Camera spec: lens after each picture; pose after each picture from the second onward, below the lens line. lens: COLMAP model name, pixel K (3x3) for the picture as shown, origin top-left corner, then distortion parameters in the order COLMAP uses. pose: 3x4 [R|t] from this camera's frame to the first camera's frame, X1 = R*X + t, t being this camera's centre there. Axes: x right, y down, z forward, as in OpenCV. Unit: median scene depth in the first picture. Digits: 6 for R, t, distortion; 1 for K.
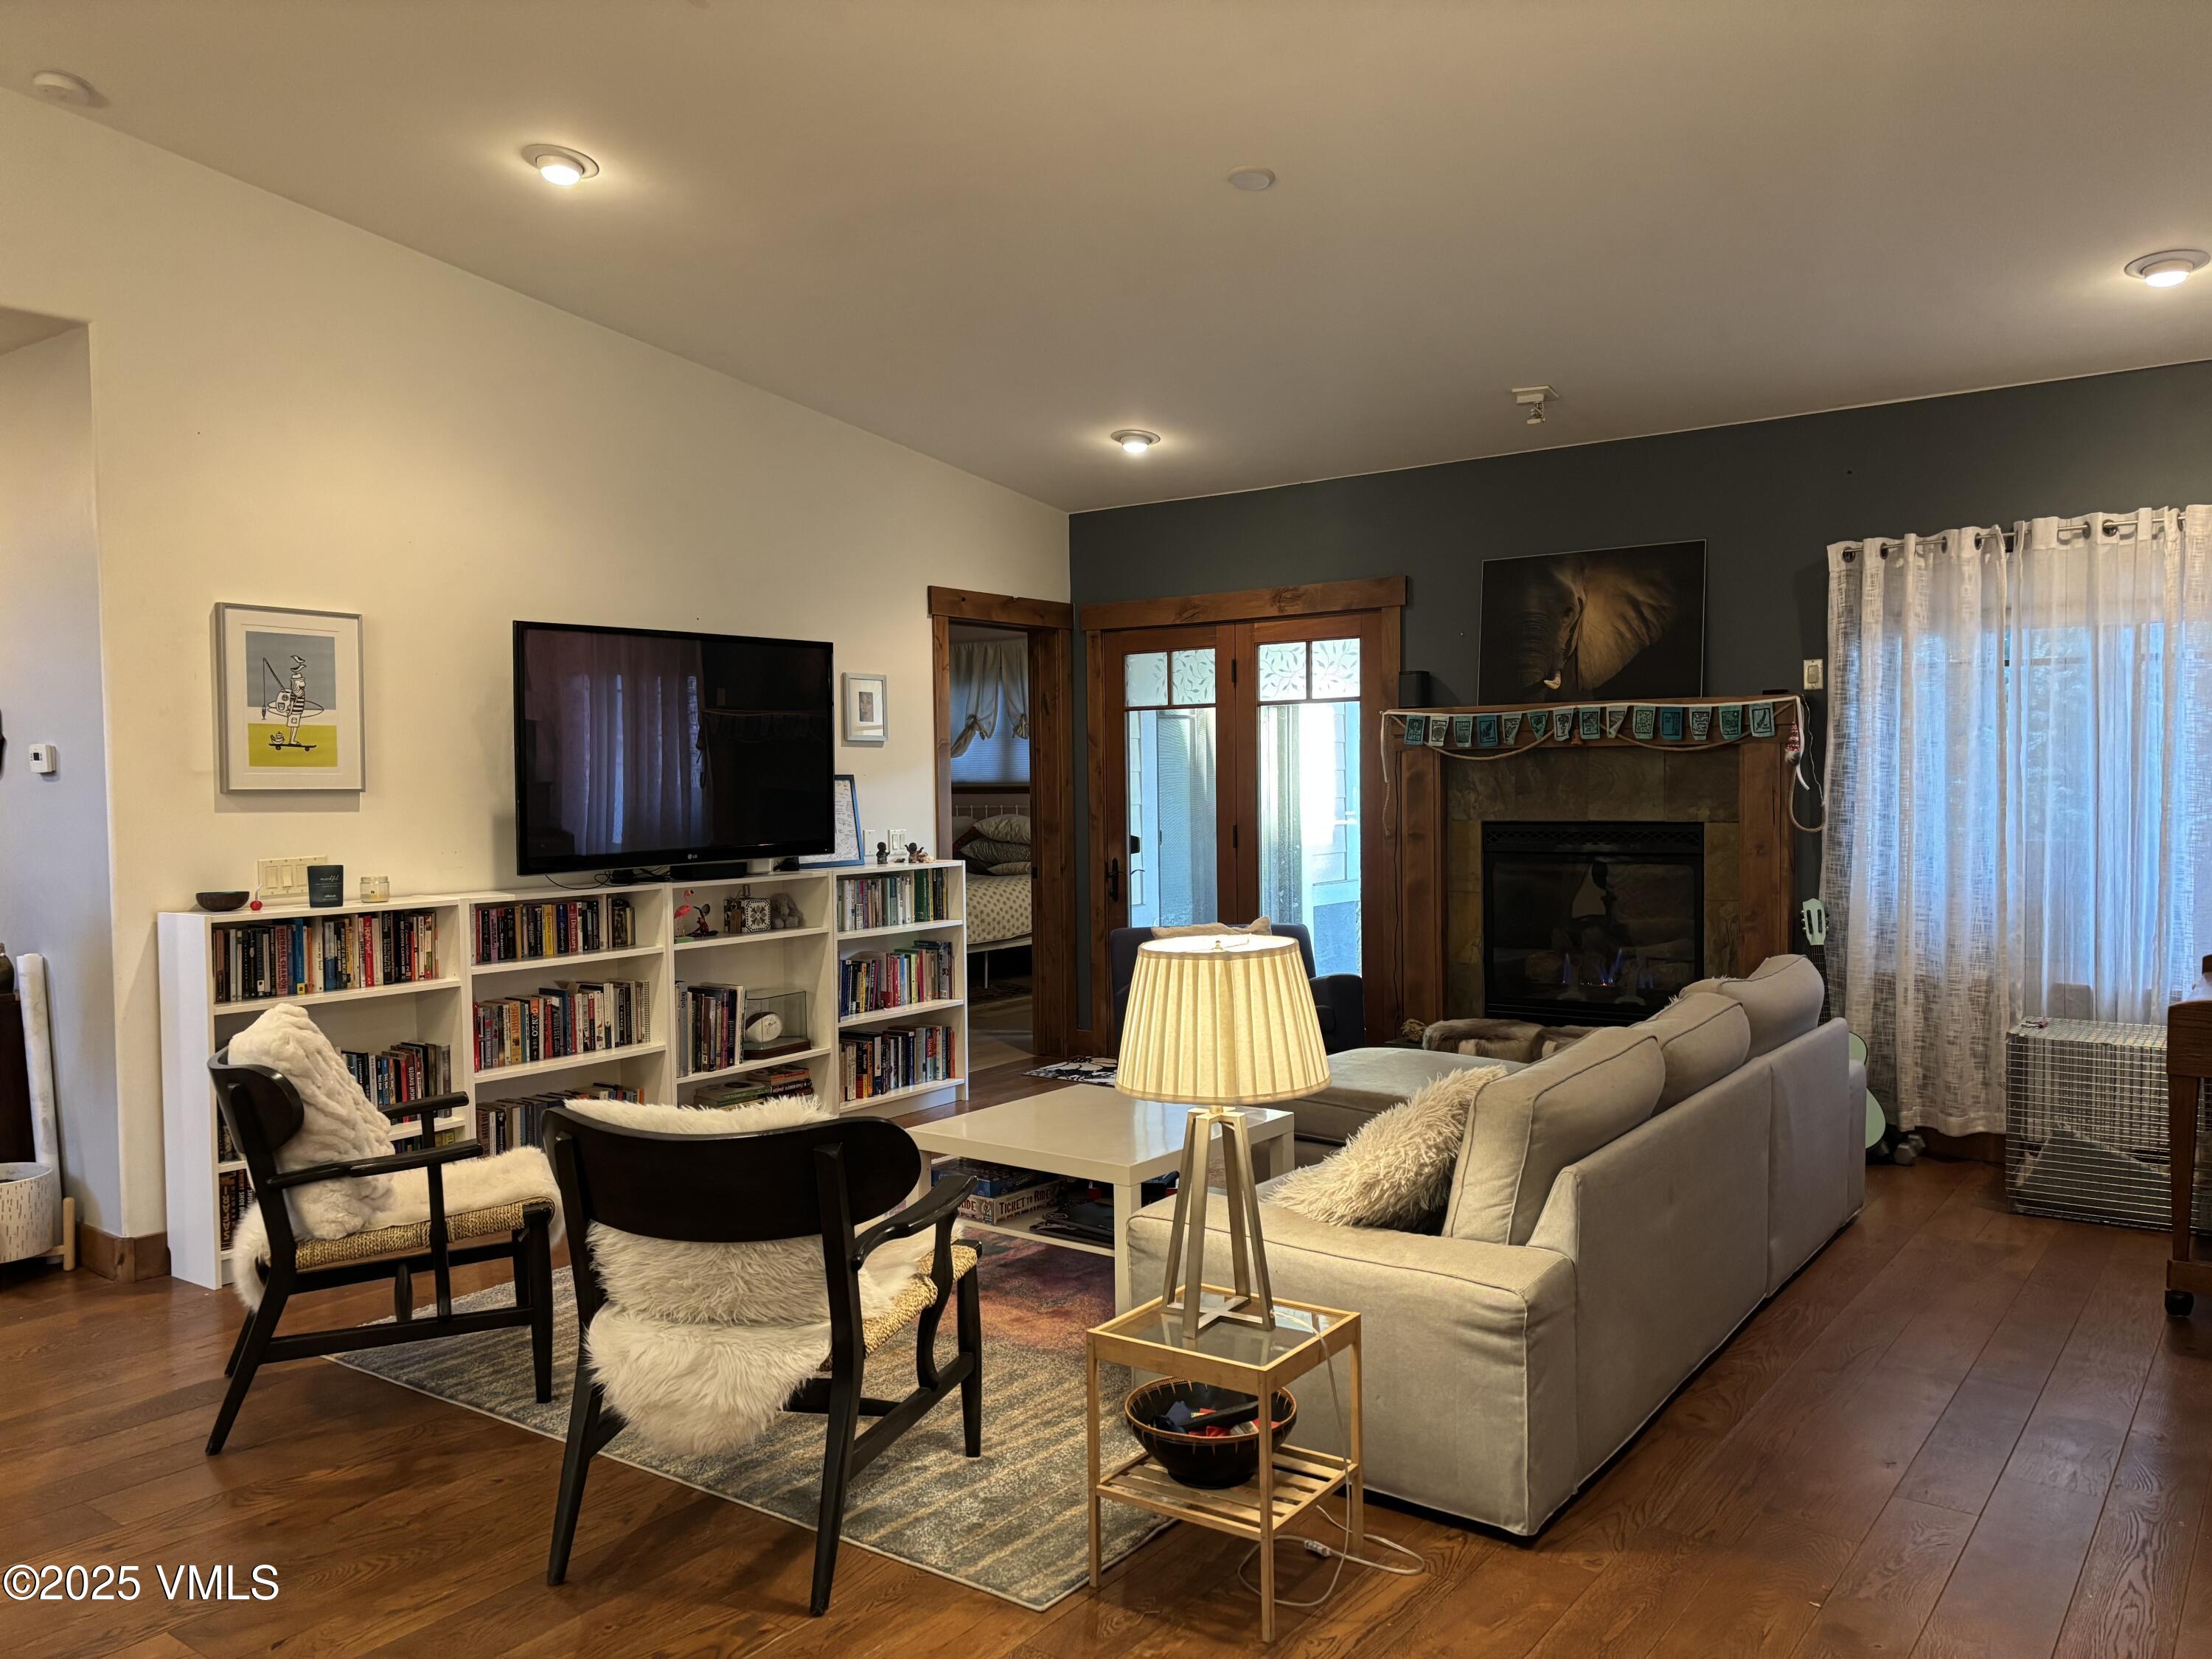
lens RADIAL K [[1670.2, 0, 1101.4], [0, 1670.2, 838.4], [0, 0, 1]] dist [0.053139, -0.056340]
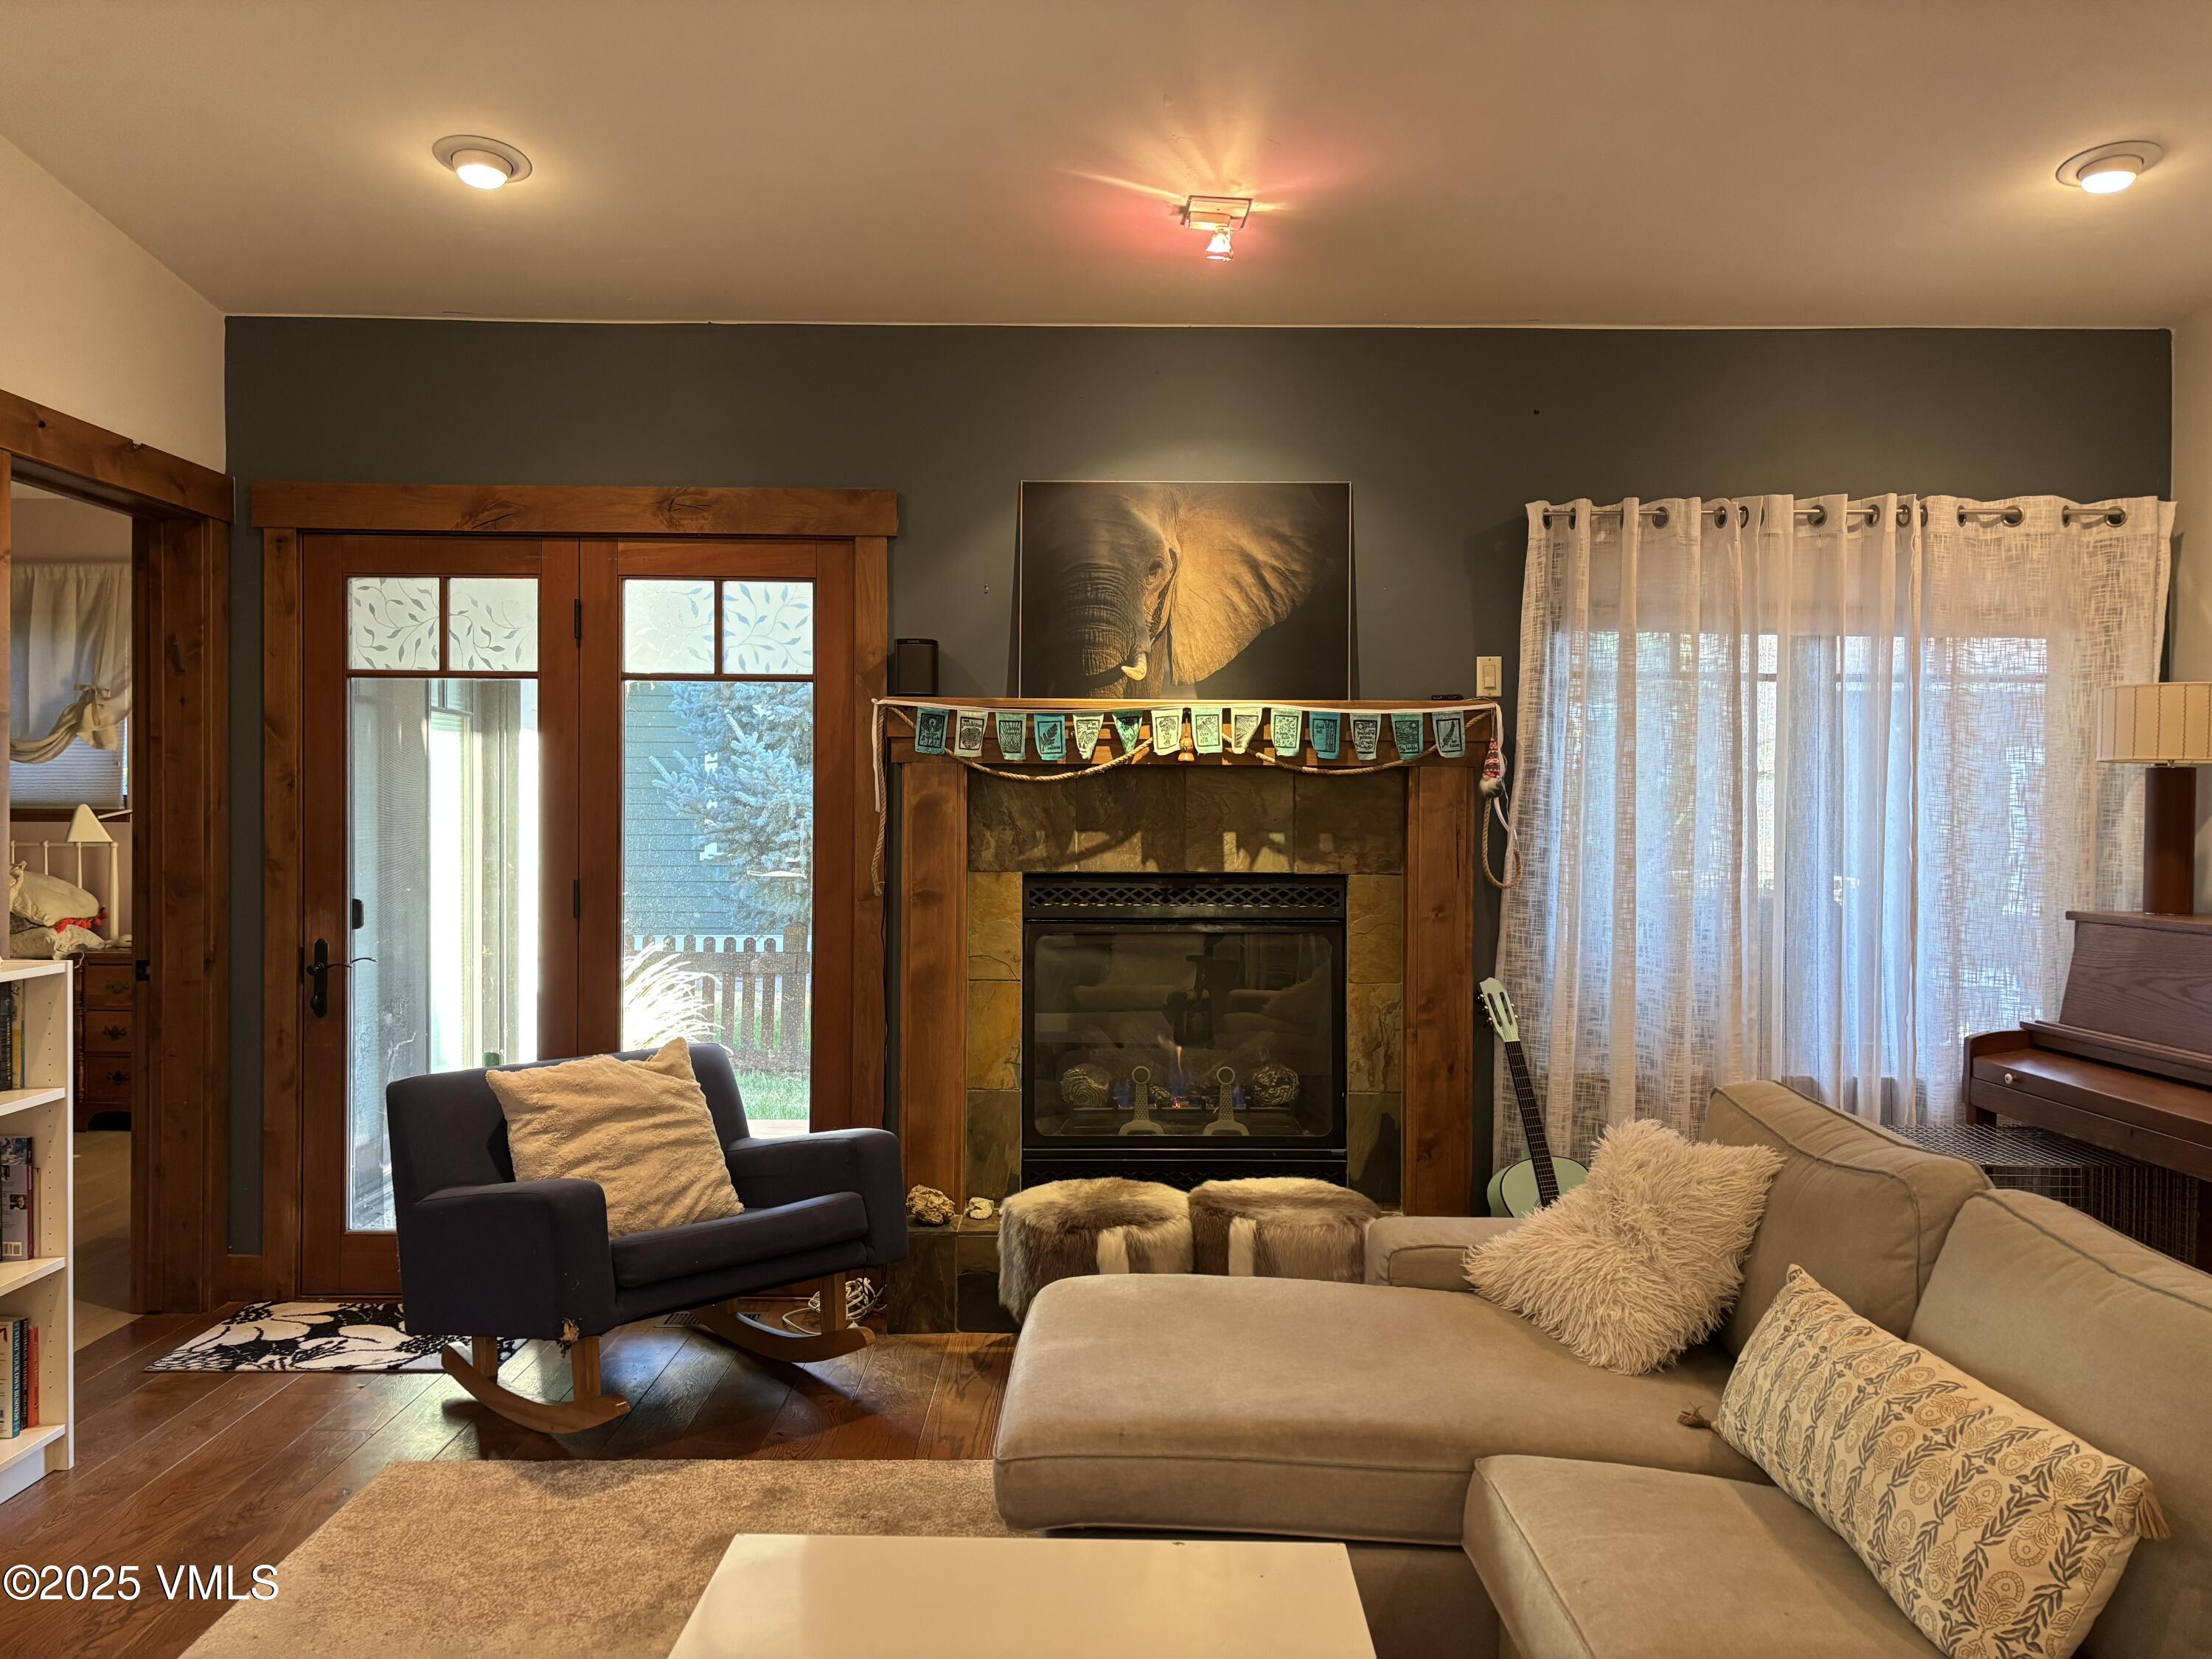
lens RADIAL K [[1670.2, 0, 1113.3], [0, 1670.2, 825.3], [0, 0, 1]] dist [0.053139, -0.056340]
pose [[0.795345, 0.011923, 0.606039, -0.143290], [0.005643, 0.999618, -0.027071, -0.011064], [-0.606130, 0.024951, 0.794974, 0.455667]]
